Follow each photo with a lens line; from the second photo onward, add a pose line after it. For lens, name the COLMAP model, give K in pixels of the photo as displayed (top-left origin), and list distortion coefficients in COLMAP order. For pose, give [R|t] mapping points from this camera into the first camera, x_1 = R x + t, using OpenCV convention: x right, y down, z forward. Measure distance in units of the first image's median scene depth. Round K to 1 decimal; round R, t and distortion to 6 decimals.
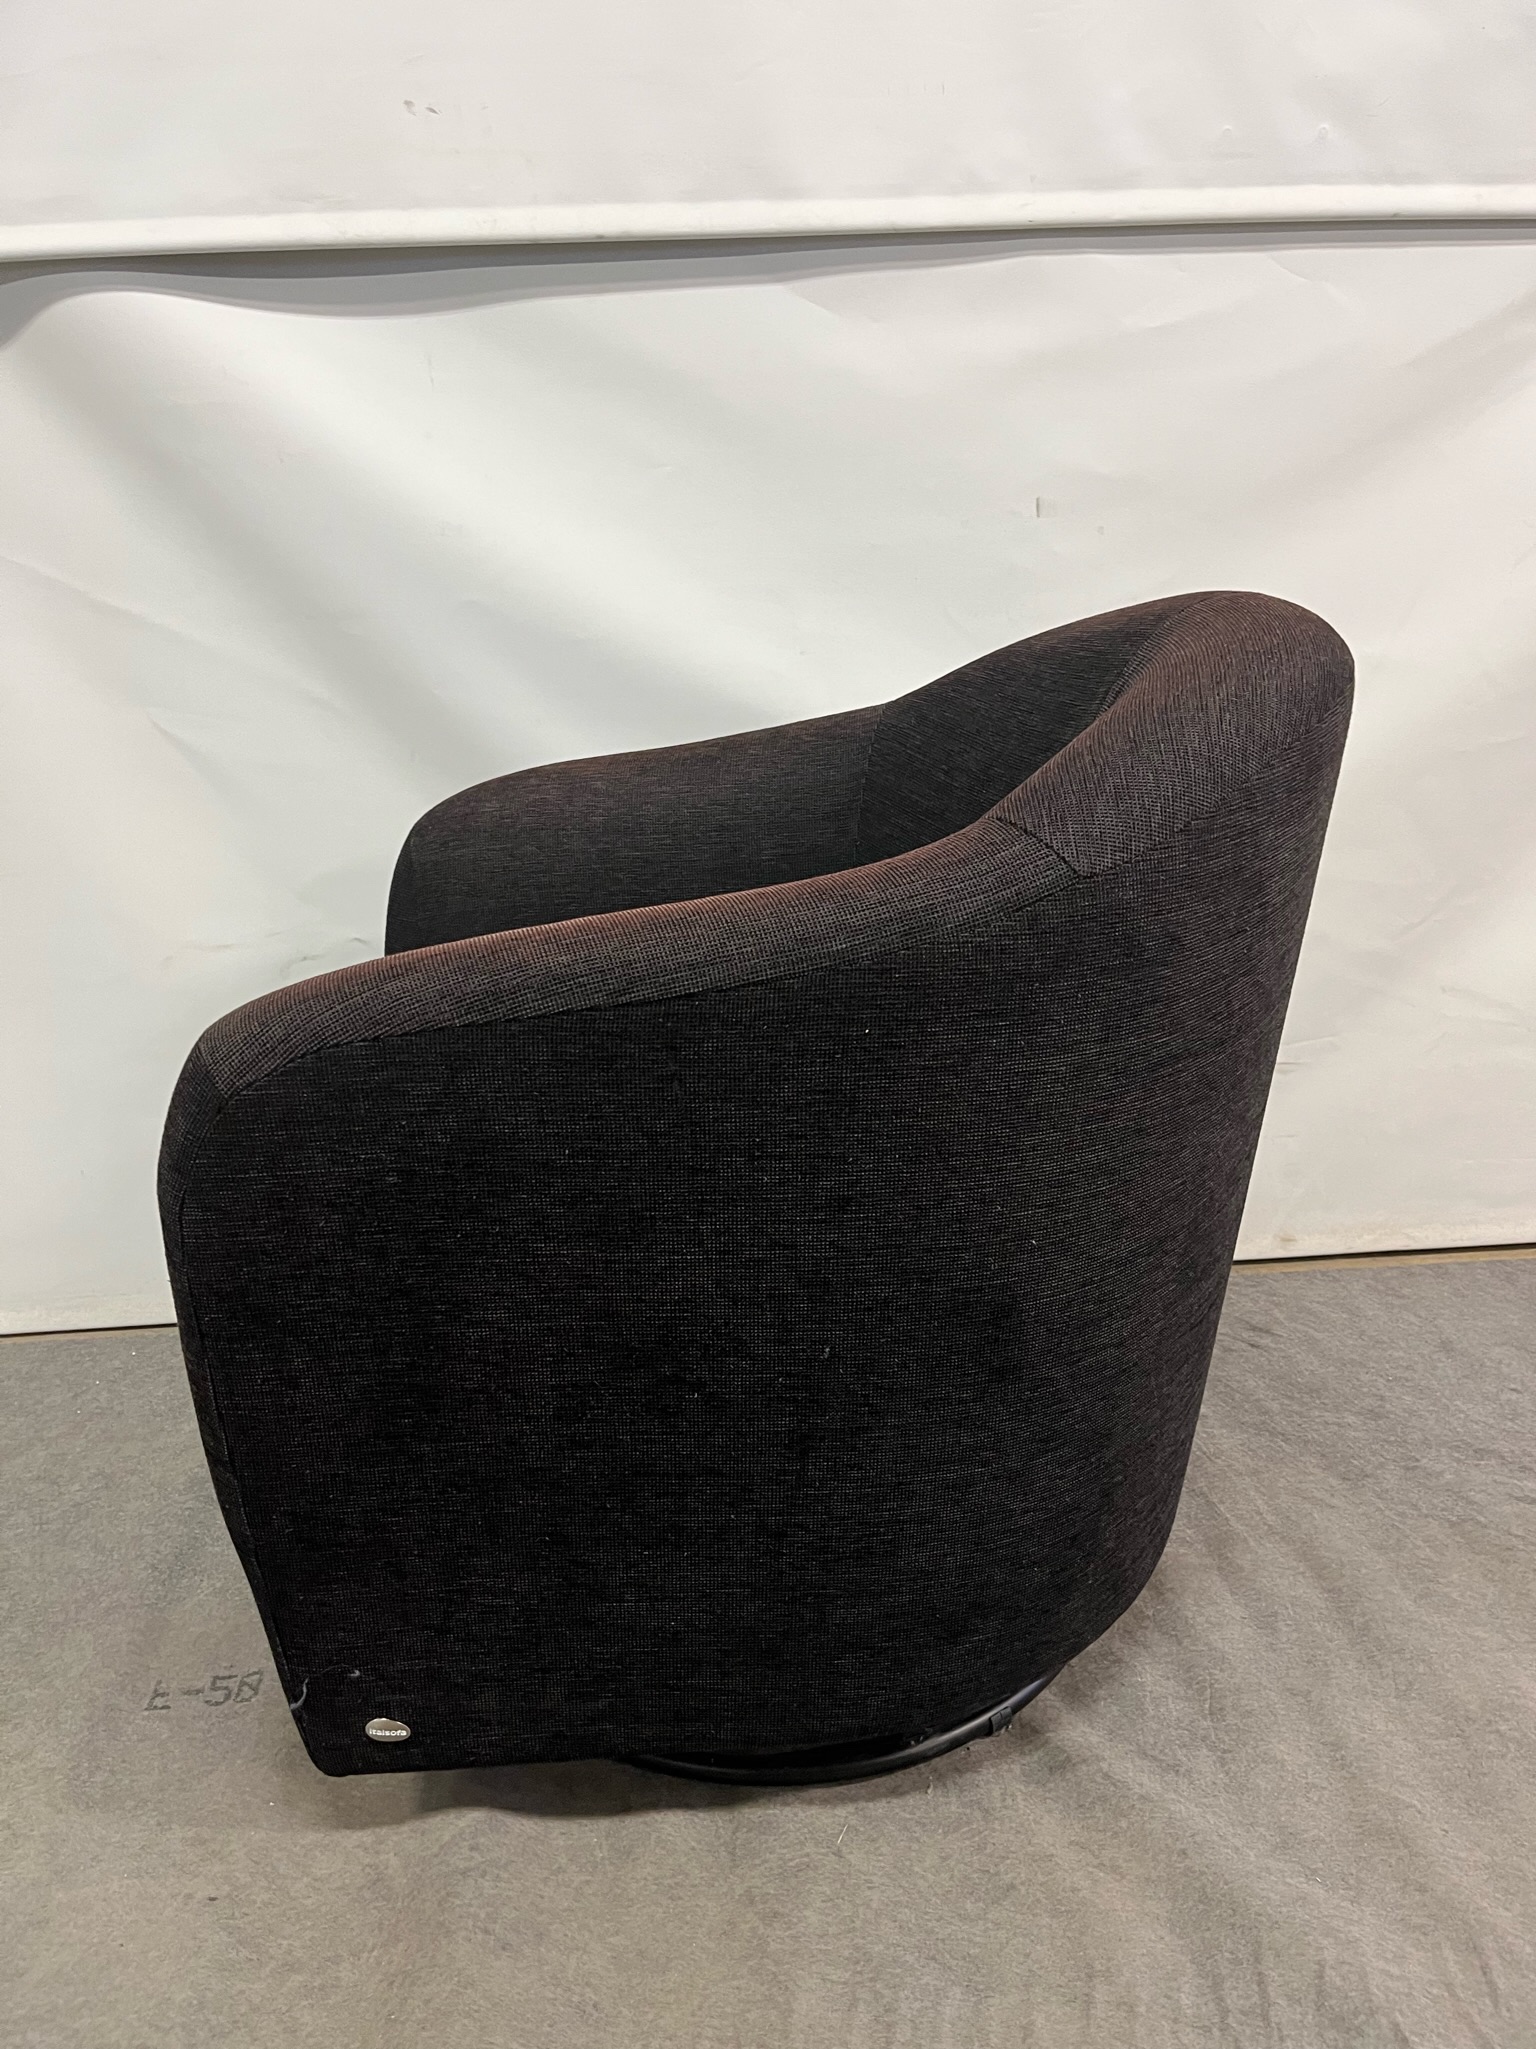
lens RADIAL K [[1558.1, 0, 769.5], [0, 1558.1, 1023.8], [0, 0, 1]] dist [-0.030109, 0.006690]
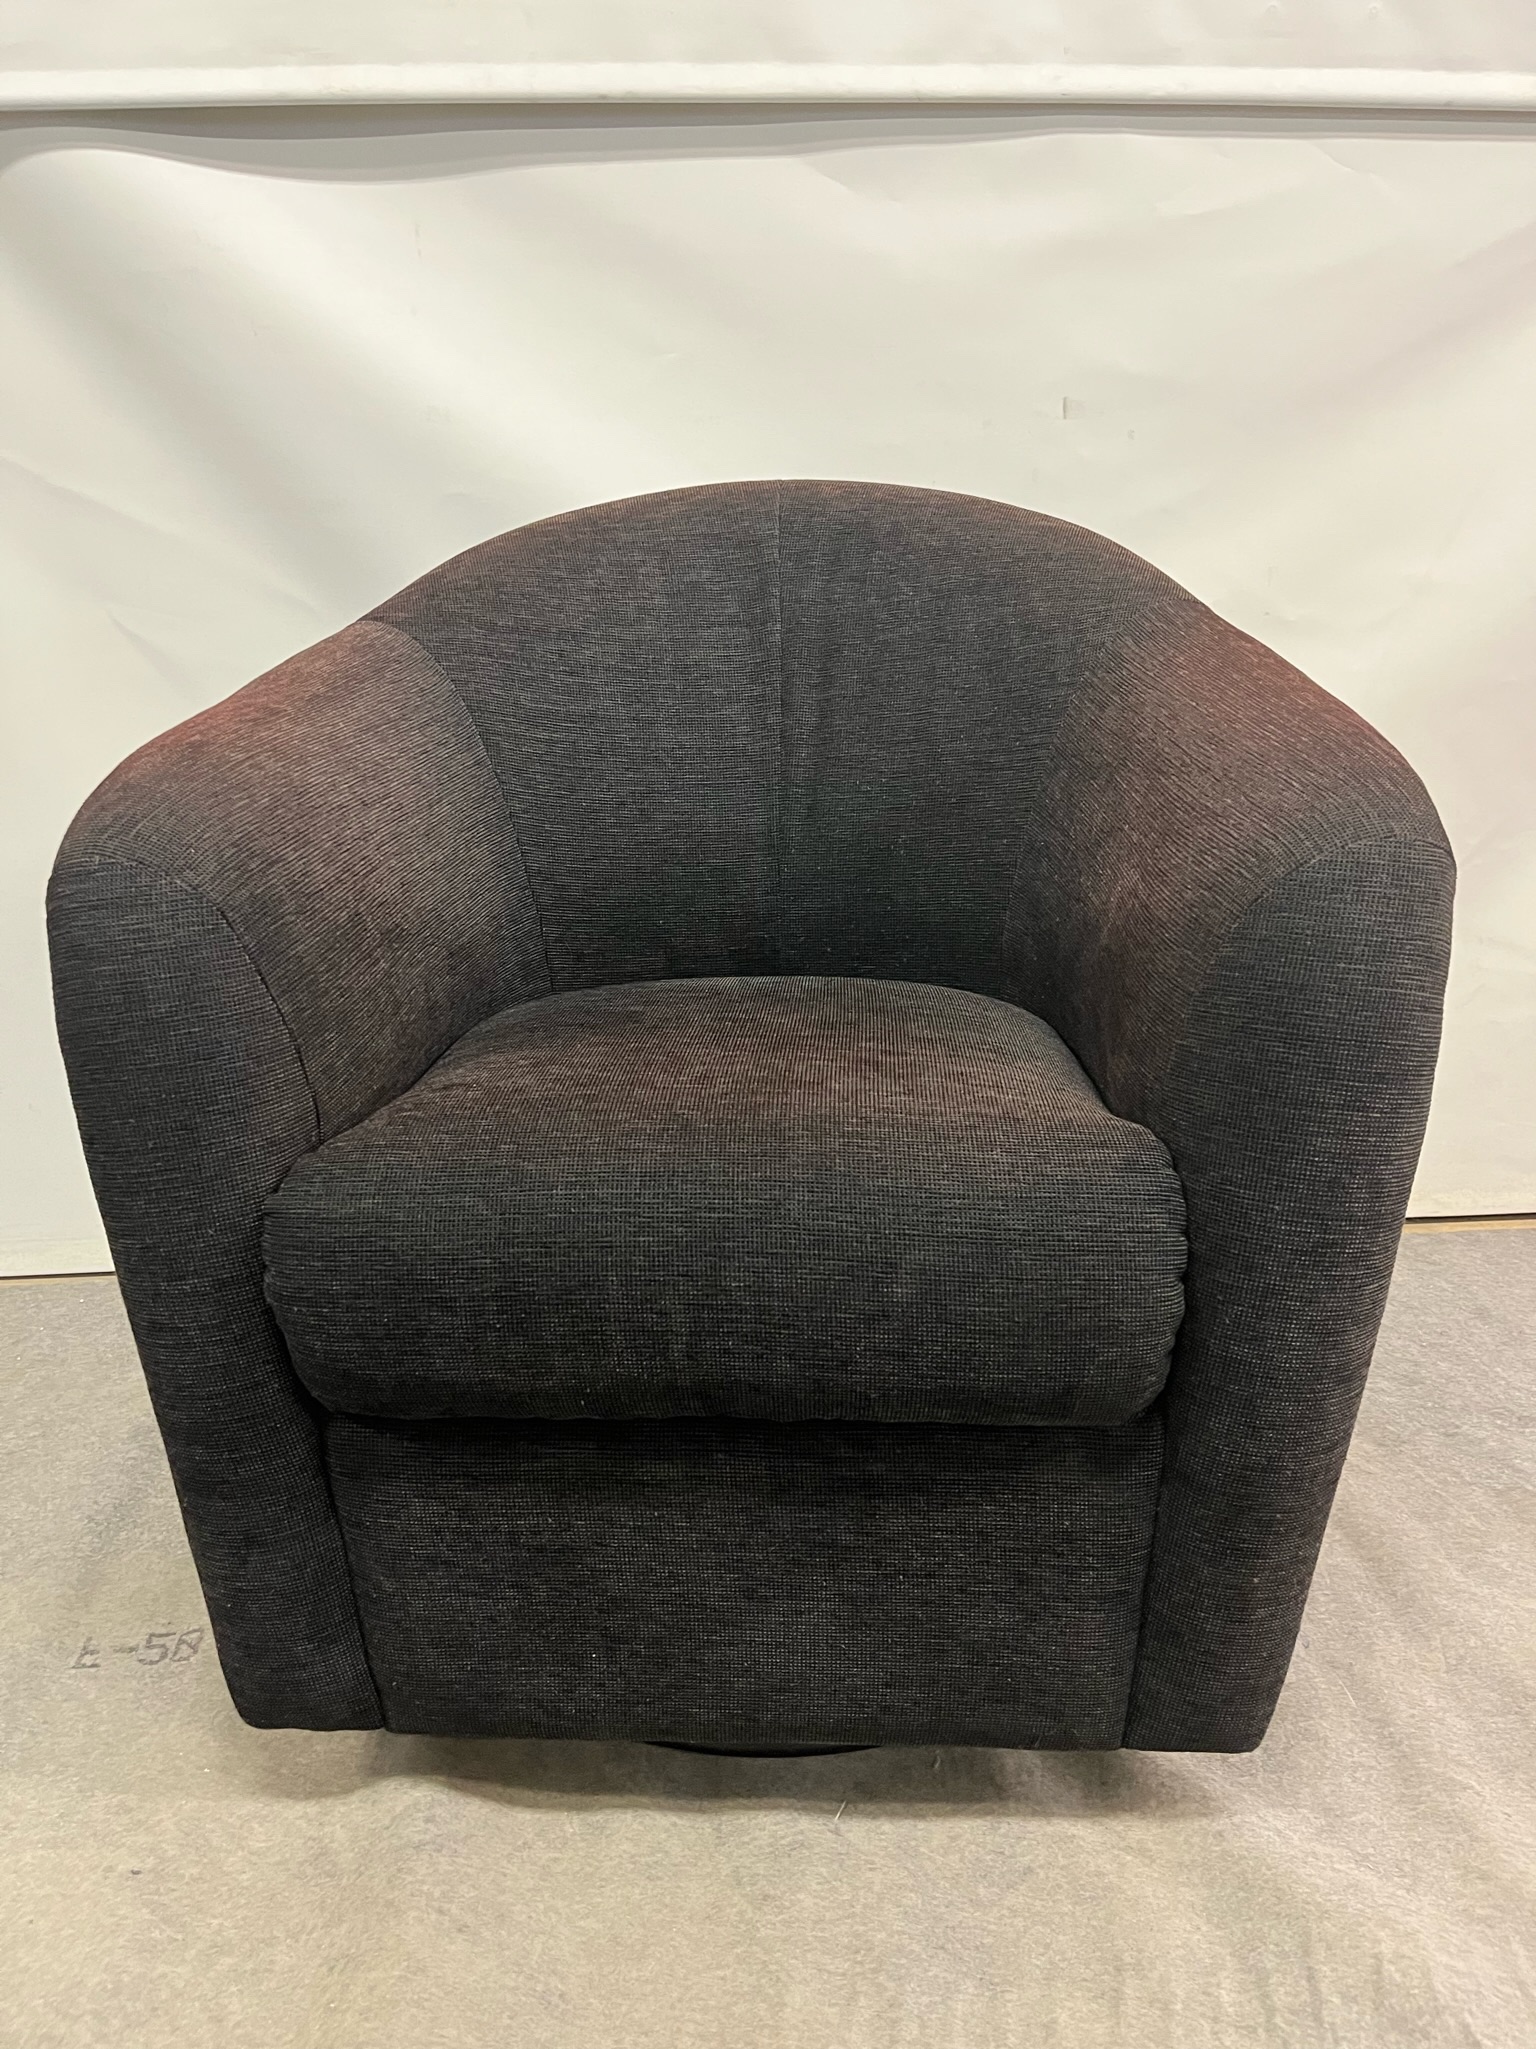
lens RADIAL K [[1558.1, 0, 771.2], [0, 1558.1, 1029.1], [0, 0, 1]] dist [-0.030109, 0.006690]
pose [[0.999808, 0.017322, 0.009214, -0.008198], [-0.017273, 0.999837, -0.005308, 0.065671], [-0.009304, 0.005147, 0.999943, 0.085820]]
